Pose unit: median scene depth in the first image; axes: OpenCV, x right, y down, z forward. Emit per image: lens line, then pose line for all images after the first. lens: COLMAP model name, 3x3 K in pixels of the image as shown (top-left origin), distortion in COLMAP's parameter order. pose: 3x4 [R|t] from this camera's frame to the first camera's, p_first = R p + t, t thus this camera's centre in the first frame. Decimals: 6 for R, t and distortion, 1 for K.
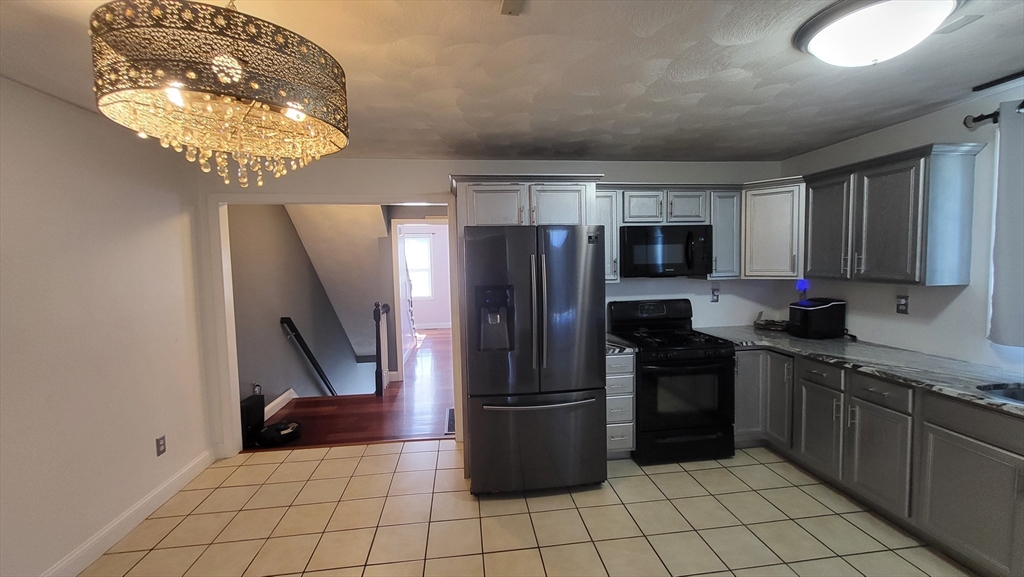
lens RADIAL K [[404.0, 0, 512.4], [0, 404.0, 283.9], [0, 0, 1]] dist [-0.001343, -0.000793]
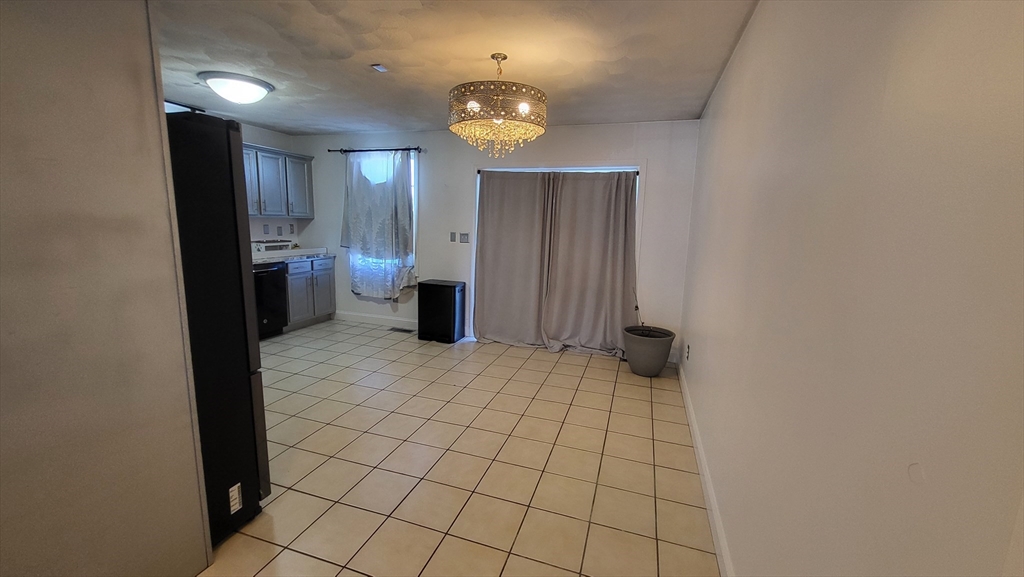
lens RADIAL K [[404.2, 0, 512.3], [0, 404.2, 282.6], [0, 0, 1]] dist [-0.000041, -0.000099]
pose [[-0.904929, -0.070116, 0.419747, -0.673681], [0.015151, 0.980400, 0.196432, -0.007047], [-0.425293, 0.184116, -0.886130, 1.186805]]
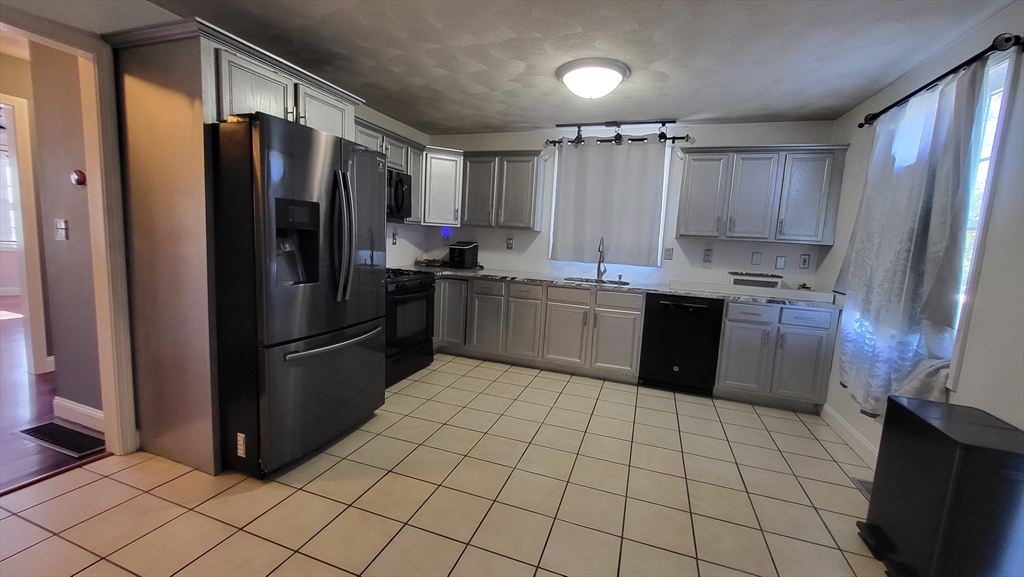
lens RADIAL K [[404.0, 0, 512.4], [0, 404.0, 283.9], [0, 0, 1]] dist [-0.001343, -0.000793]
pose [[0.440962, -0.060110, 0.895510, -0.477453], [-0.010209, 0.997354, 0.071973, 0.085901], [-0.897468, -0.040880, 0.439182, 0.224807]]
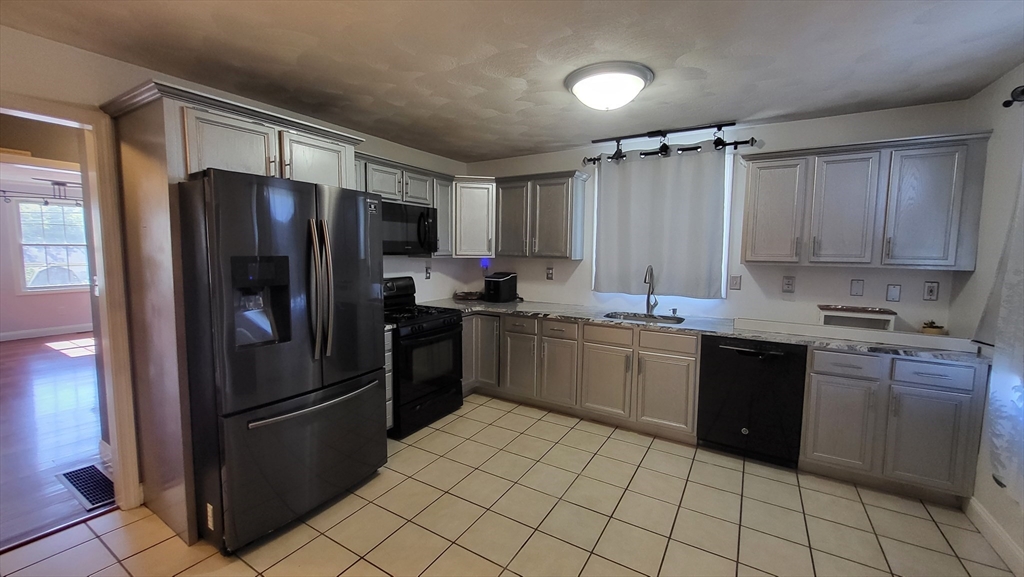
lens RADIAL K [[404.0, 0, 512.4], [0, 404.0, 283.9], [0, 0, 1]] dist [-0.001343, -0.000793]
pose [[0.617105, -0.040726, 0.785826, -0.284034], [0.022048, 0.999163, 0.034467, 0.030859], [-0.786572, -0.003944, 0.617486, 0.153211]]
